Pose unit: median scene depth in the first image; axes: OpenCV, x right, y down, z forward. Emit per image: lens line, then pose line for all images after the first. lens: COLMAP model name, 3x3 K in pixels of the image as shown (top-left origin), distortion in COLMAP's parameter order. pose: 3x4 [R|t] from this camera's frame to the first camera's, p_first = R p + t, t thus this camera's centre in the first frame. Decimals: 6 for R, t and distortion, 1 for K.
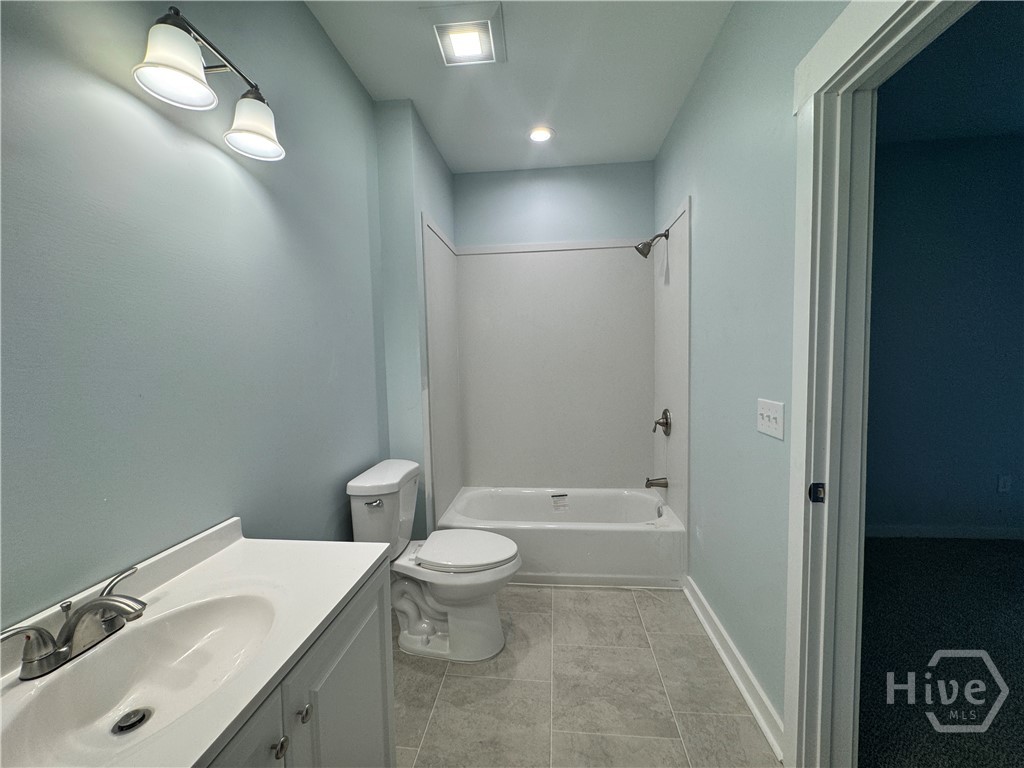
lens RADIAL K [[411.2, 0, 508.7], [0, 411.2, 381.0], [0, 0, 1]] dist [-0.001548, -0.000003]
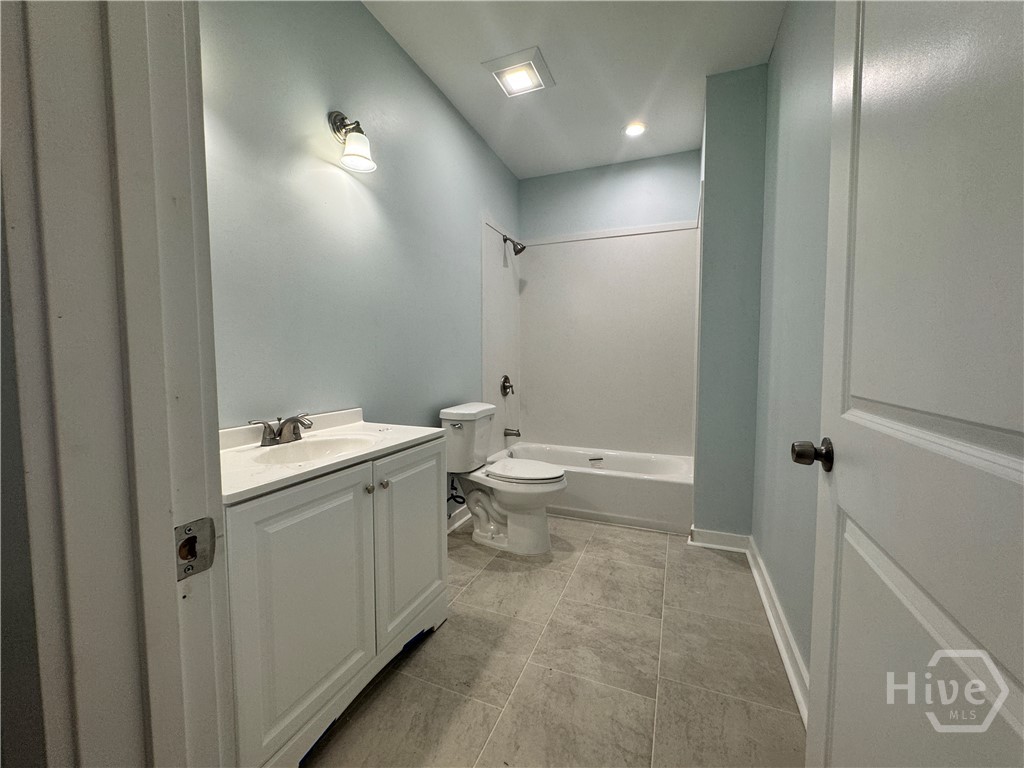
lens RADIAL K [[411.2, 0, 520.0], [0, 411.2, 385.5], [0, 0, 1]] dist [-0.001548, -0.000003]
pose [[0.961894, 0.049560, -0.268894, 0.219983], [-0.046600, 0.998762, 0.017385, 0.129954], [0.269422, -0.004192, 0.963013, -0.234747]]
